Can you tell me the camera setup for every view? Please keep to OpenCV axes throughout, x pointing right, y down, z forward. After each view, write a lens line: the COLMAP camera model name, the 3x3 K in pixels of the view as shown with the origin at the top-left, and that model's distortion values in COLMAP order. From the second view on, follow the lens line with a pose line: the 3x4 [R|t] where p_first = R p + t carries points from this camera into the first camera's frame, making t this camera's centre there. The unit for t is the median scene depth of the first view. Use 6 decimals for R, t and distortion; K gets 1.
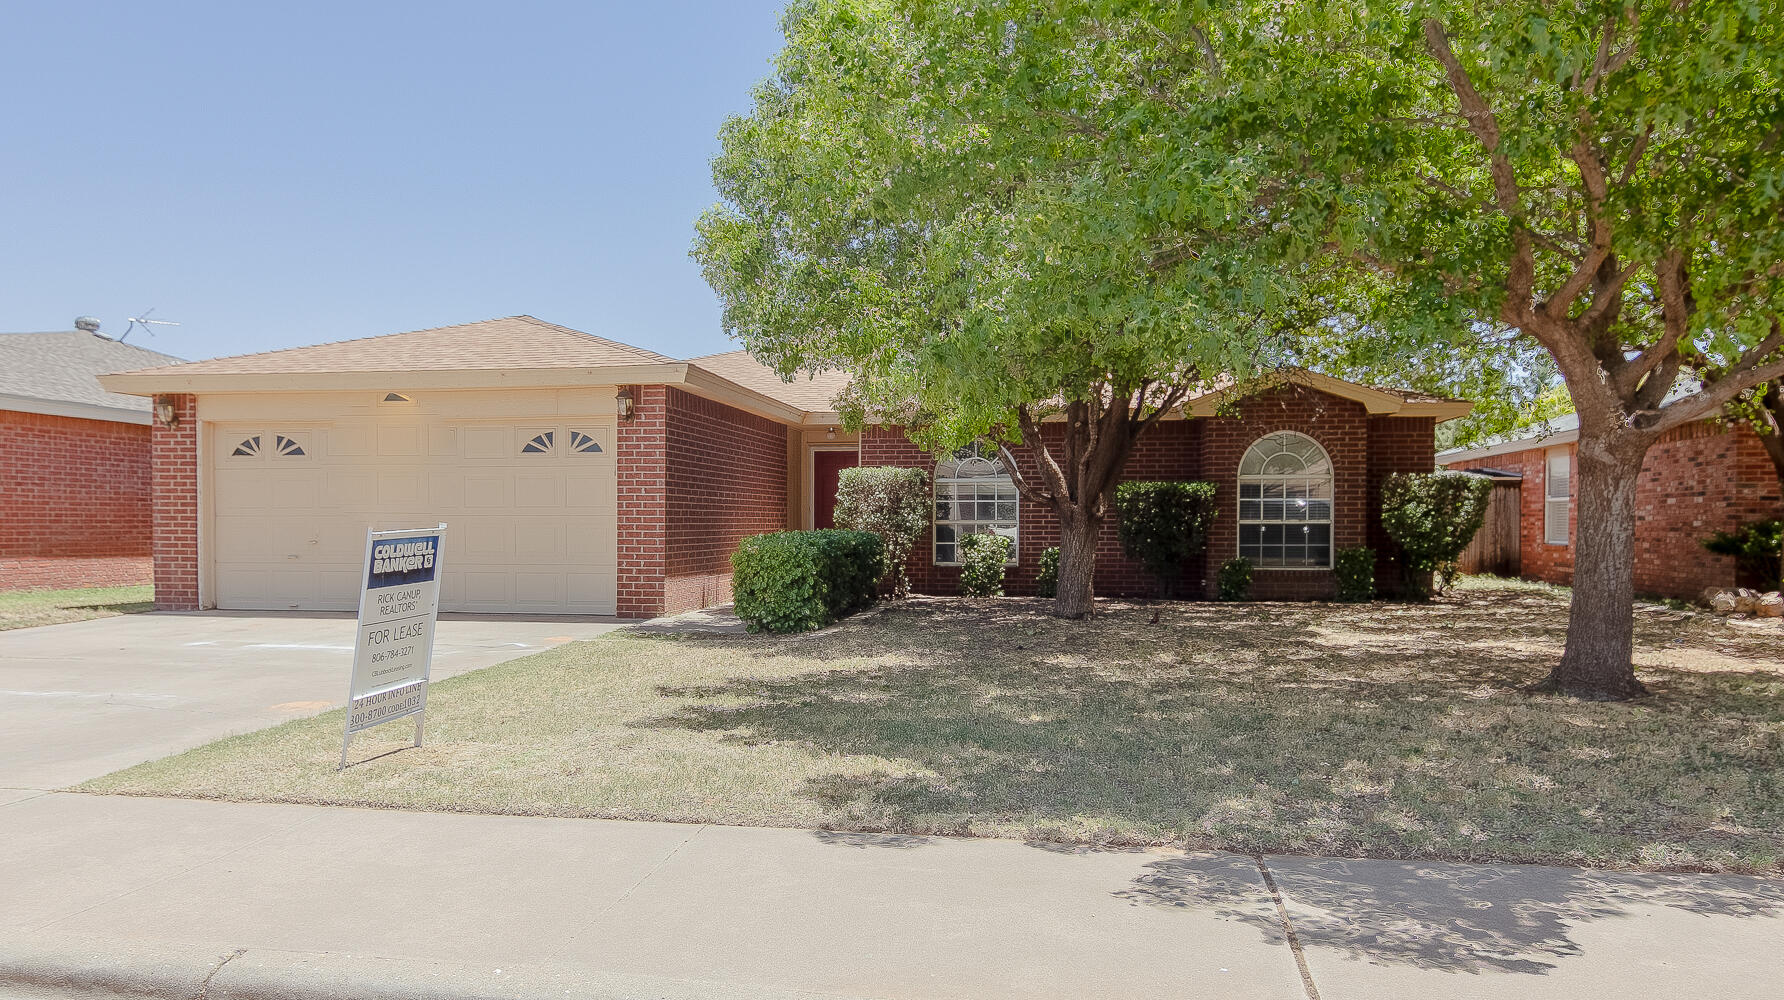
lens RADIAL K [[1201.3, 0, 886.5], [0, 1201.3, 513.7], [0, 0, 1]] dist [-0.002966, -0.000686]
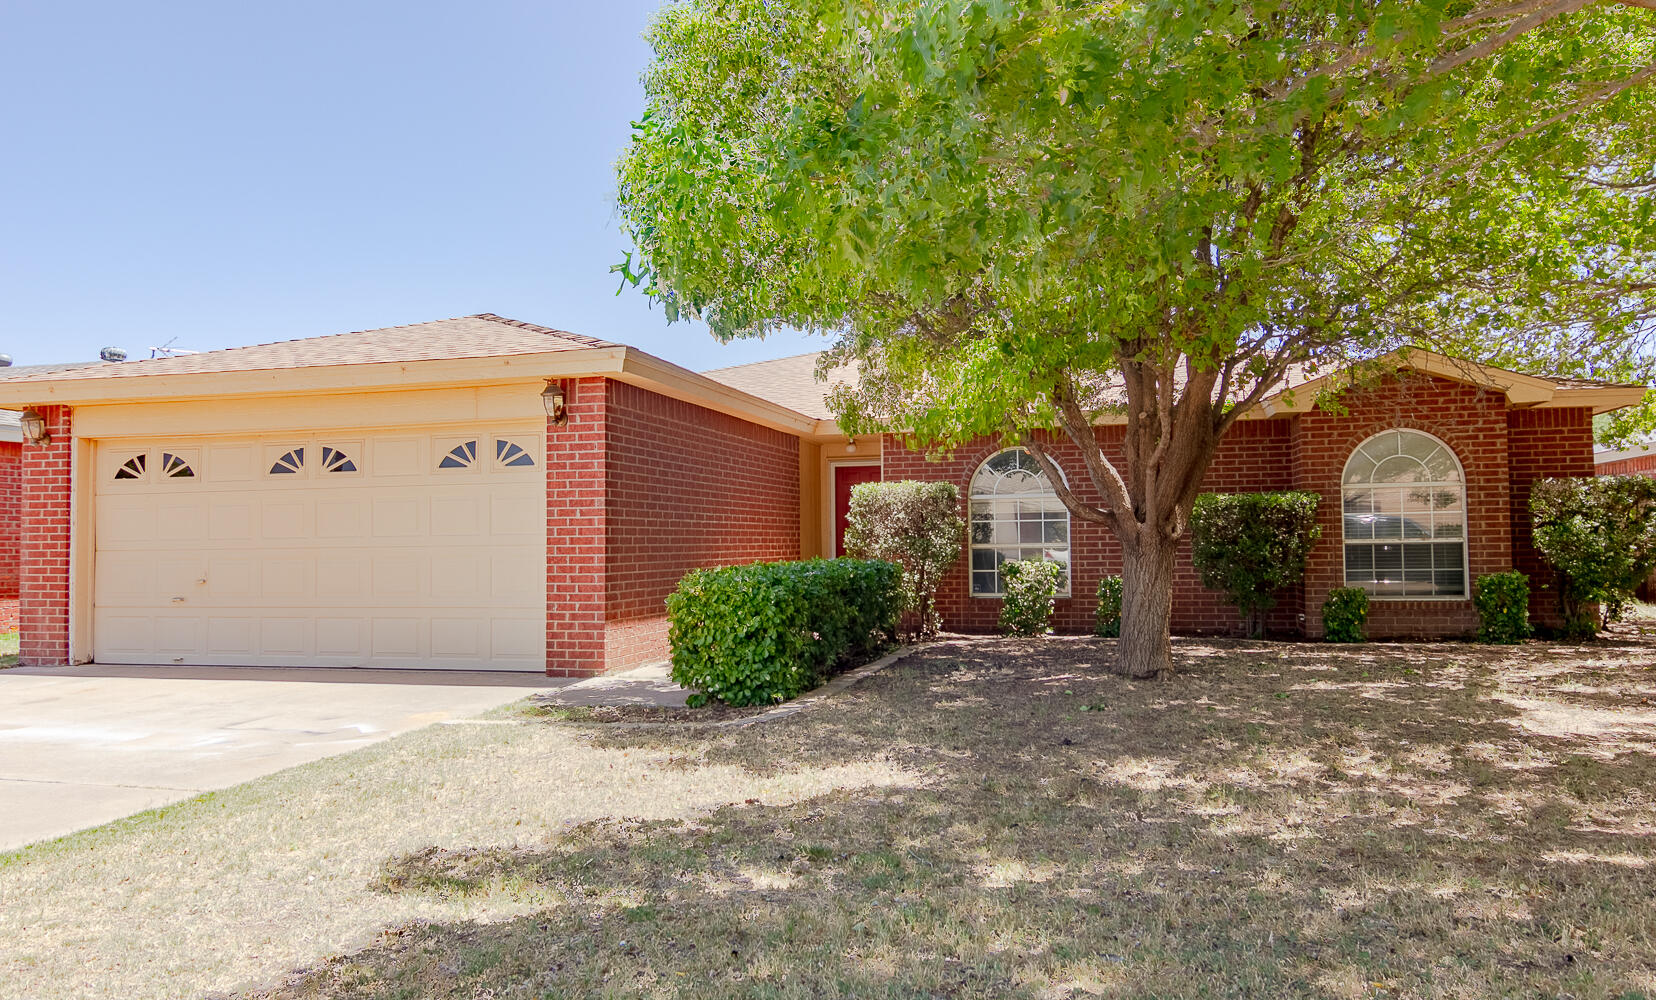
lens RADIAL K [[1281.4, 0, 832.2], [0, 1281.4, 485.4], [0, 0, 1]] dist [-0.003910, -0.002246]
pose [[0.996997, -0.016352, -0.075692, 0.020789], [0.013304, 0.999087, -0.040607, -0.000826], [0.076287, 0.039478, 0.996304, 0.153986]]
